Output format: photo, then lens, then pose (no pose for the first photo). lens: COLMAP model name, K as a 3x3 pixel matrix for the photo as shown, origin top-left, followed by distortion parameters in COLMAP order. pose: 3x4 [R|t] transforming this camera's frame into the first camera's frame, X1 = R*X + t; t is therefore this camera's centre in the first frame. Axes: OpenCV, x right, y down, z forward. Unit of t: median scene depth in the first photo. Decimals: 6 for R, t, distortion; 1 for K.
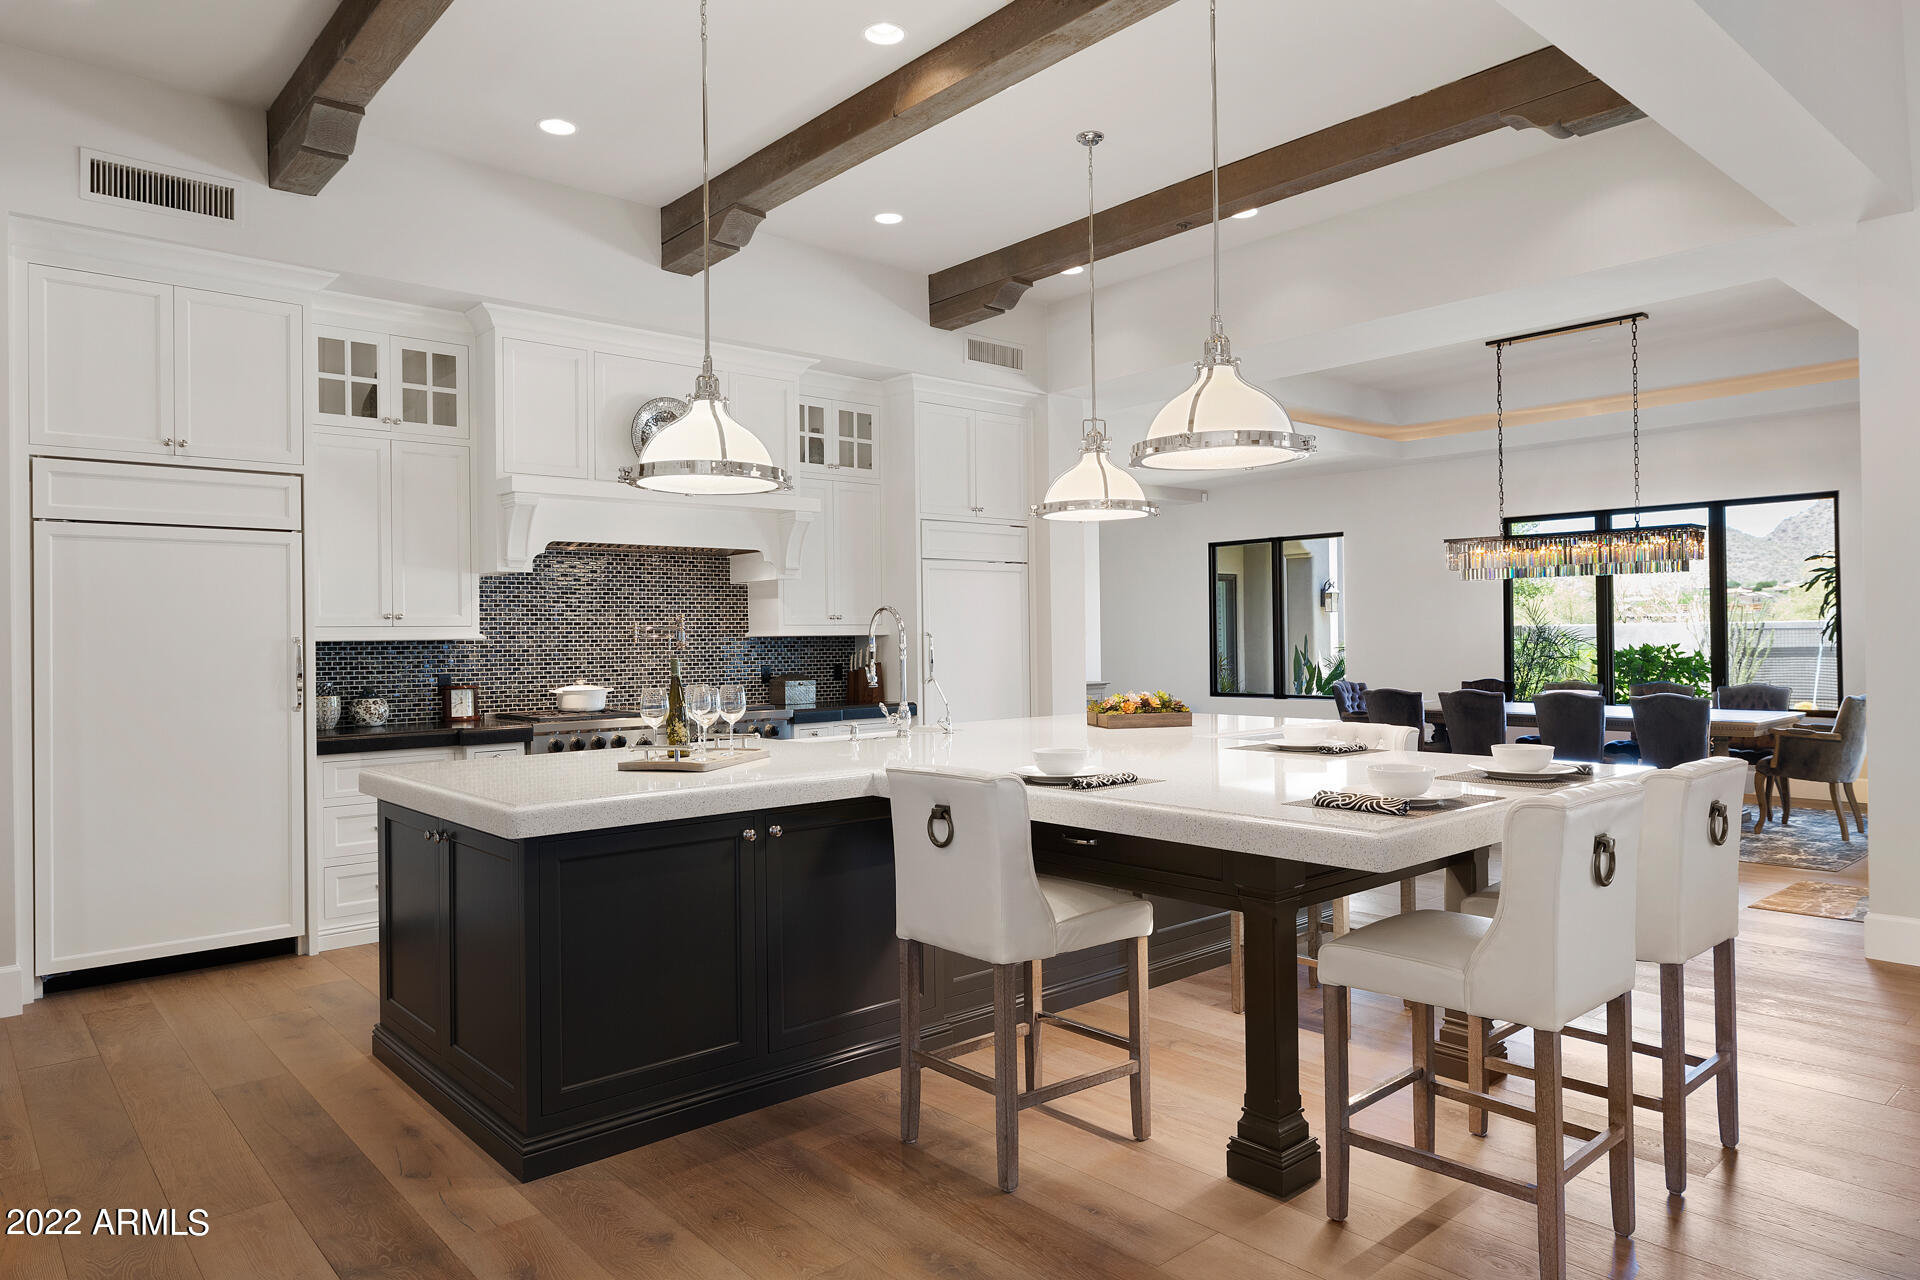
lens RADIAL K [[1199.6, 0, 967.0], [0, 1199.6, 629.9], [0, 0, 1]] dist [0.000417, 0.006558]
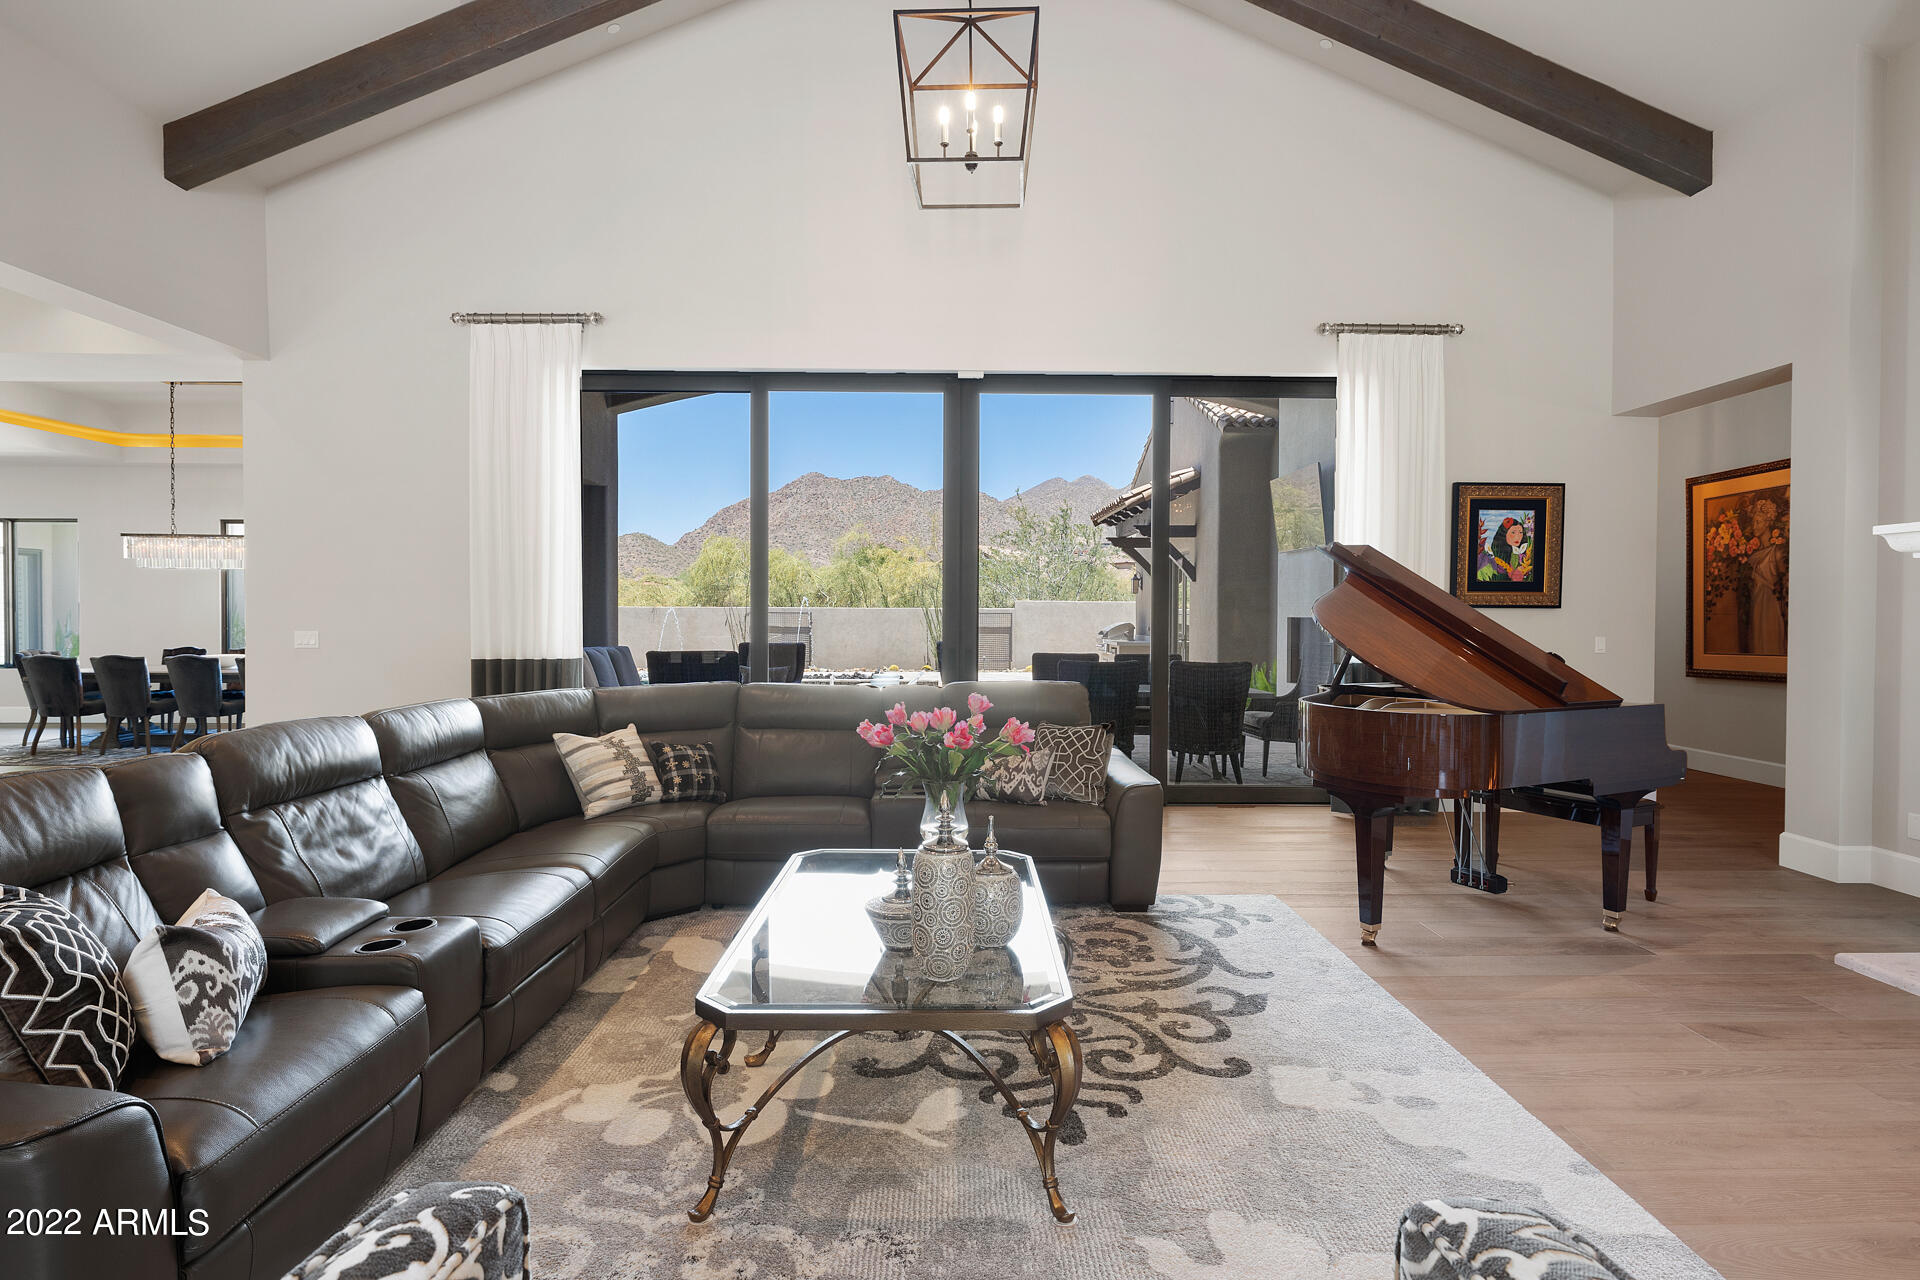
lens RADIAL K [[1013.1, 0, 969.9], [0, 1013.1, 627.2], [0, 0, 1]] dist [-0.005338, 0.003104]
pose [[0.644909, 0.004615, 0.764245, 0.232666], [-0.017323, 0.999813, 0.008581, -0.004781], [-0.764063, -0.018772, 0.644869, -0.449954]]
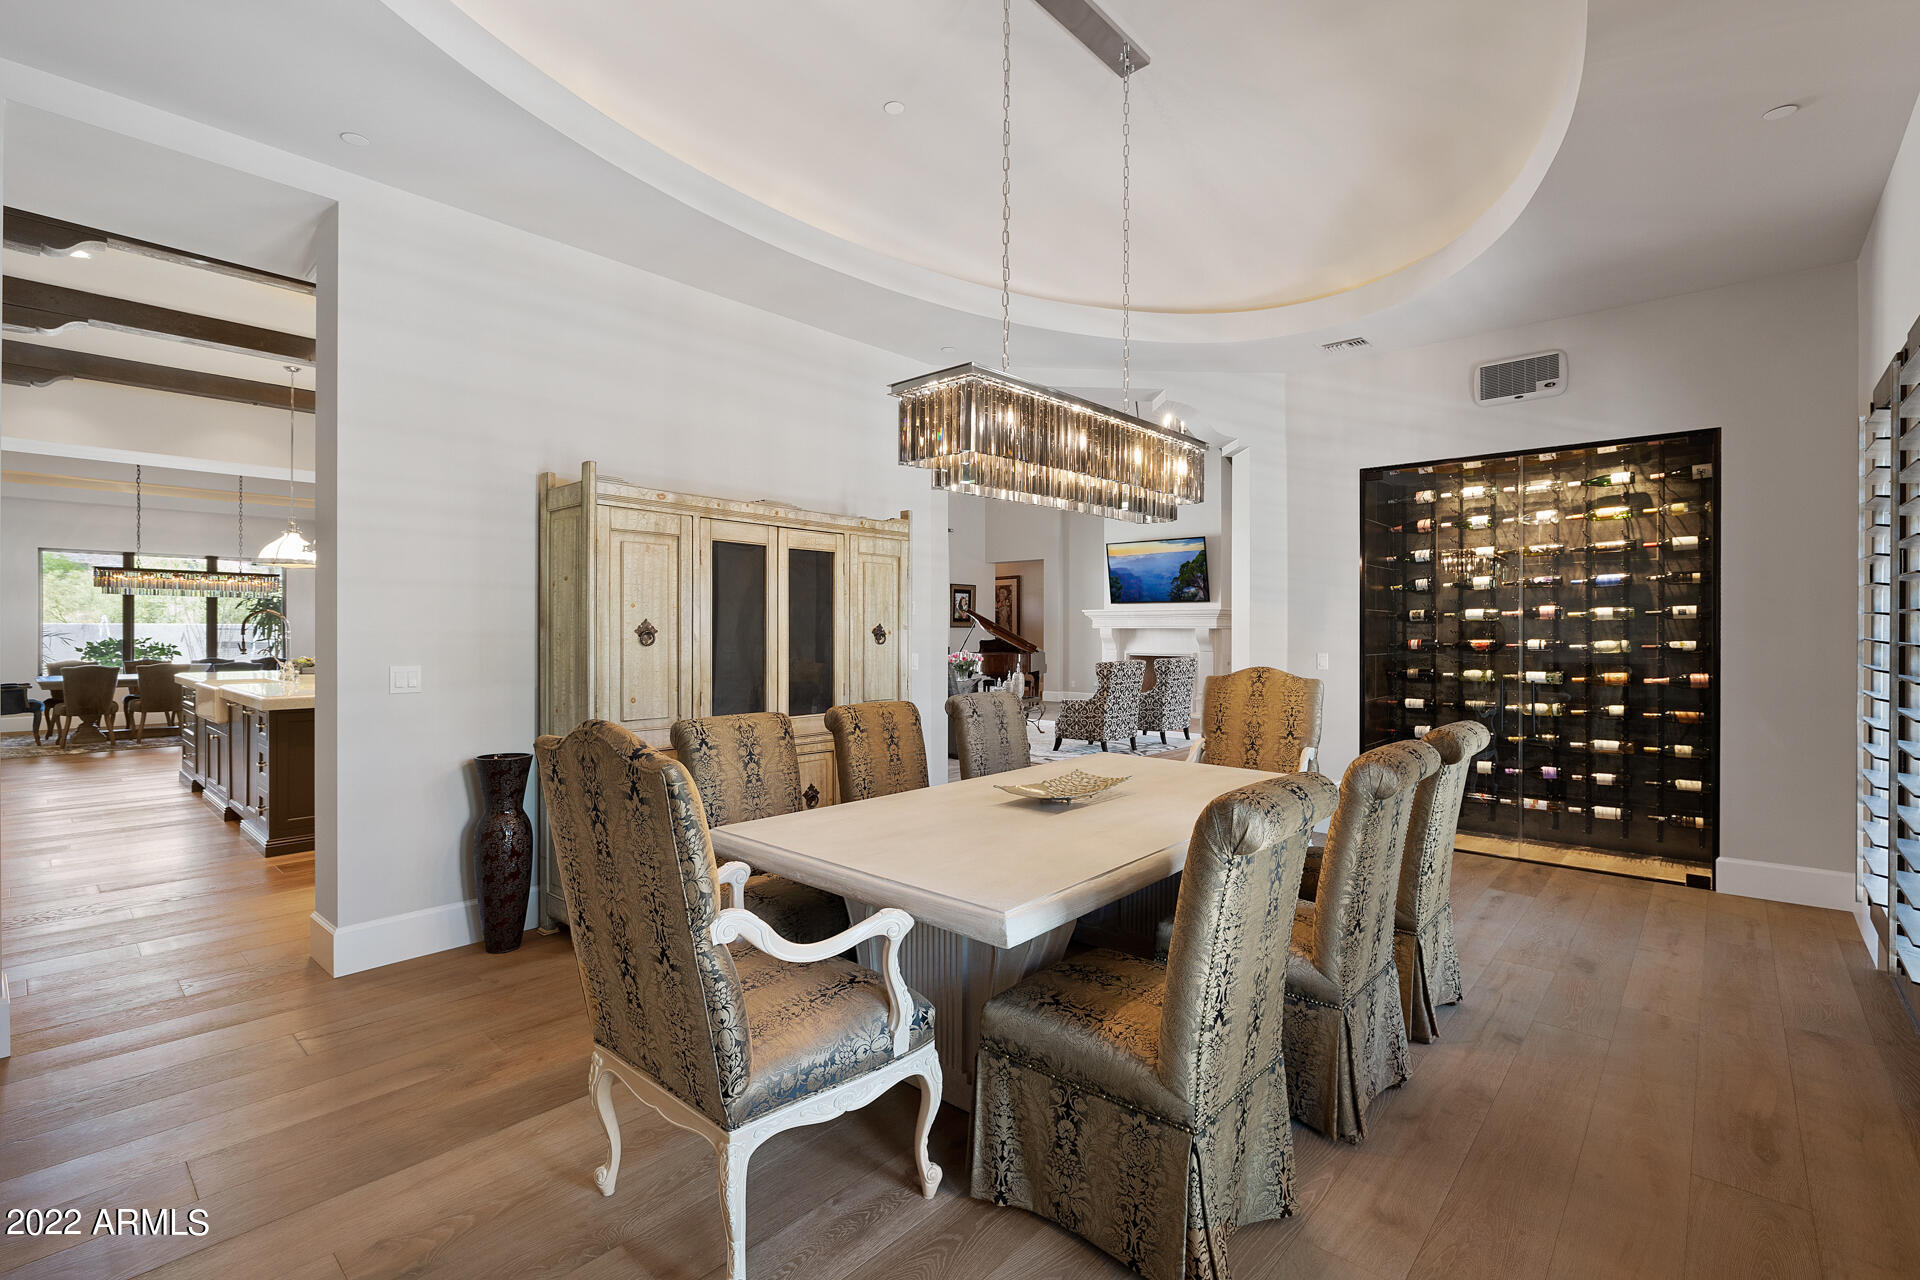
lens RADIAL K [[861.5, 0, 968.8], [0, 861.5, 627.2], [0, 0, 1]] dist [-0.007302, 0.001217]
pose [[-0.125780, 0.014057, 0.991959, -1.085397], [-0.006706, 0.999865, -0.015019, 0.011871], [-0.992036, -0.008541, -0.125668, 0.072538]]
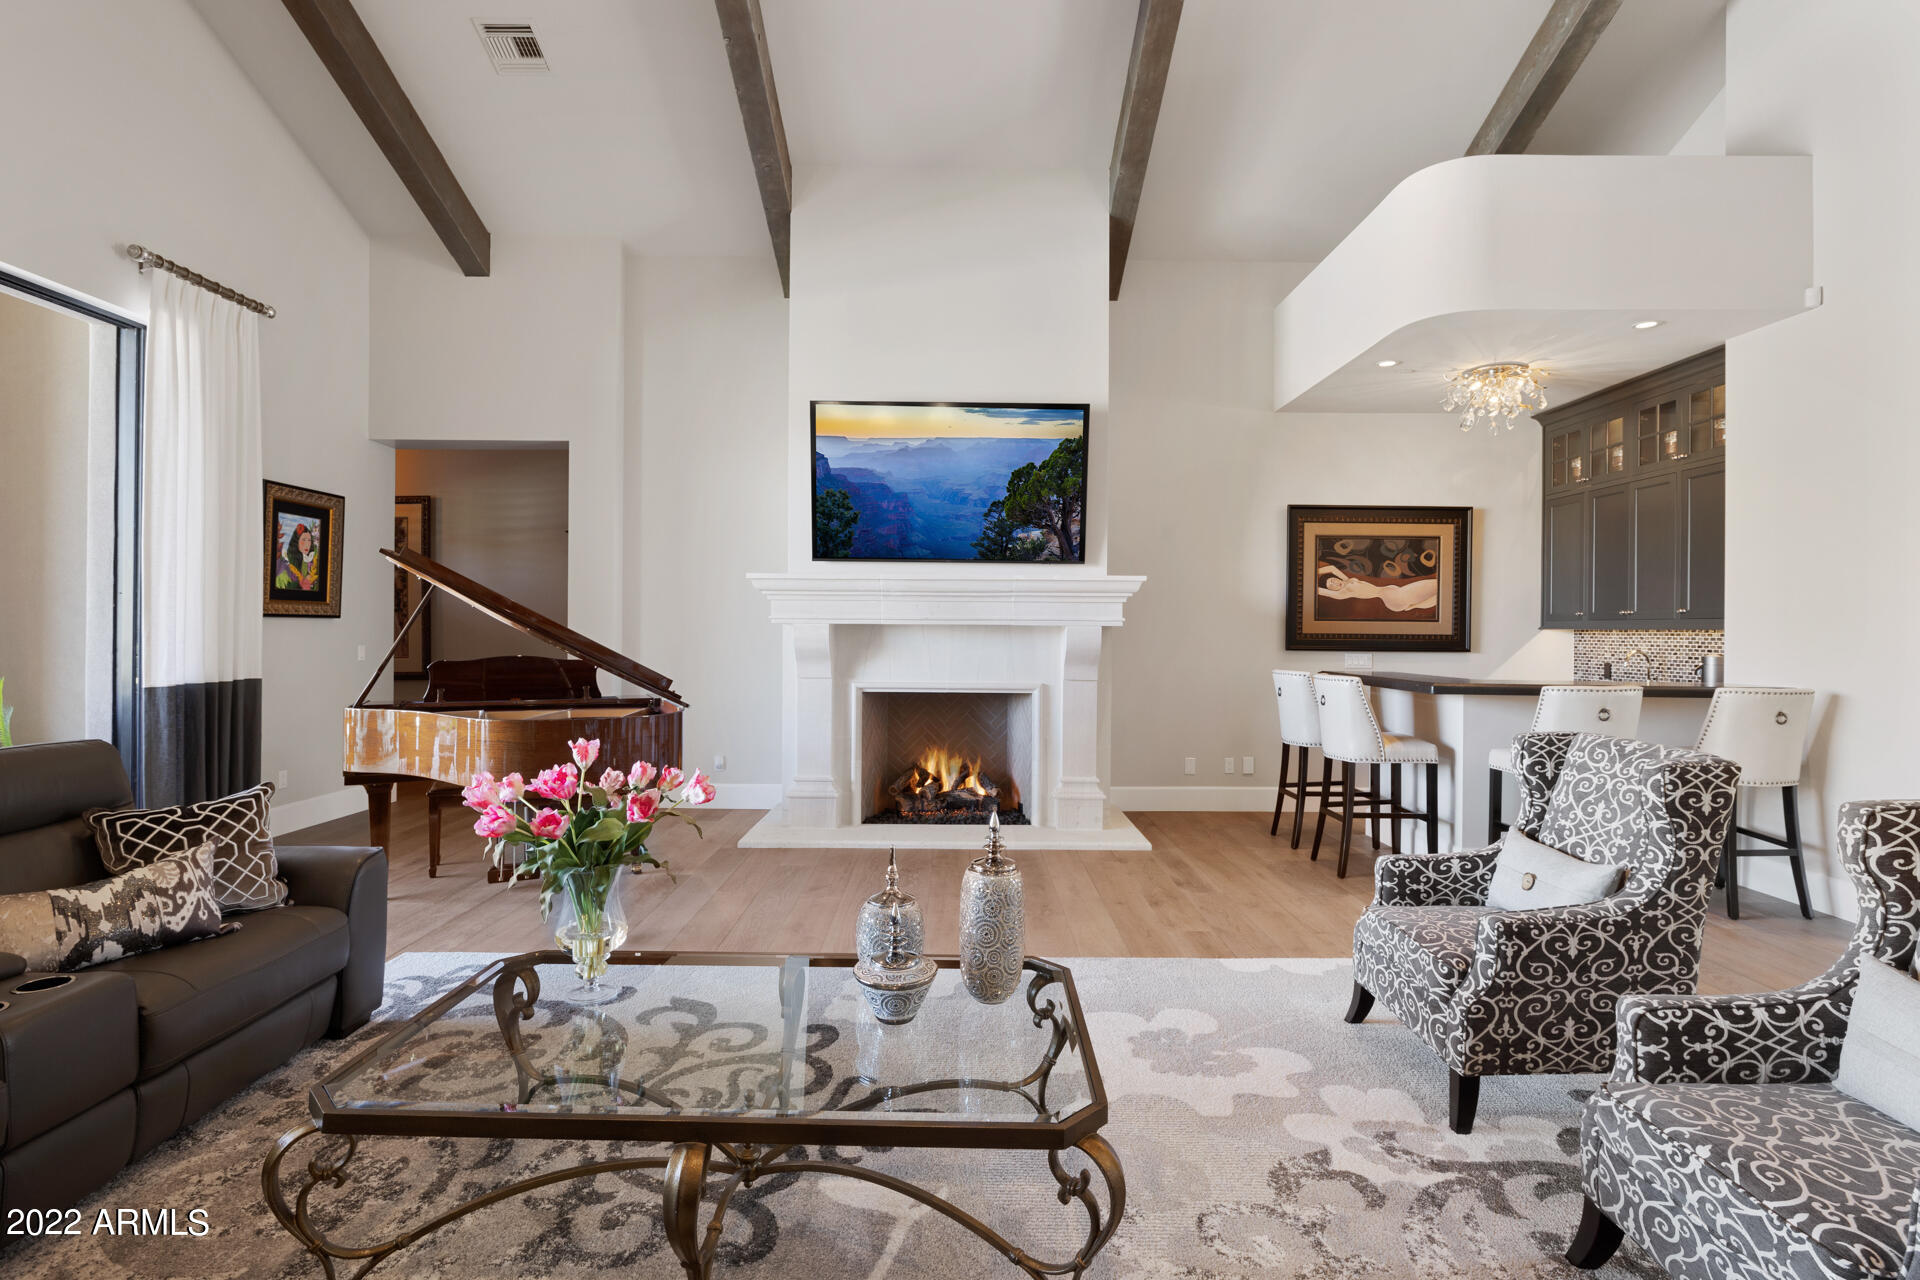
lens RADIAL K [[913.5, 0, 958.3], [0, 913.5, 633.7], [0, 0, 1]] dist [-0.003046, 0.000029]
pose [[-0.751298, 0.003041, 0.659956, 0.294346], [-0.002657, 0.999967, -0.007632, -0.004086], [-0.659958, -0.007488, -0.751265, 0.022068]]
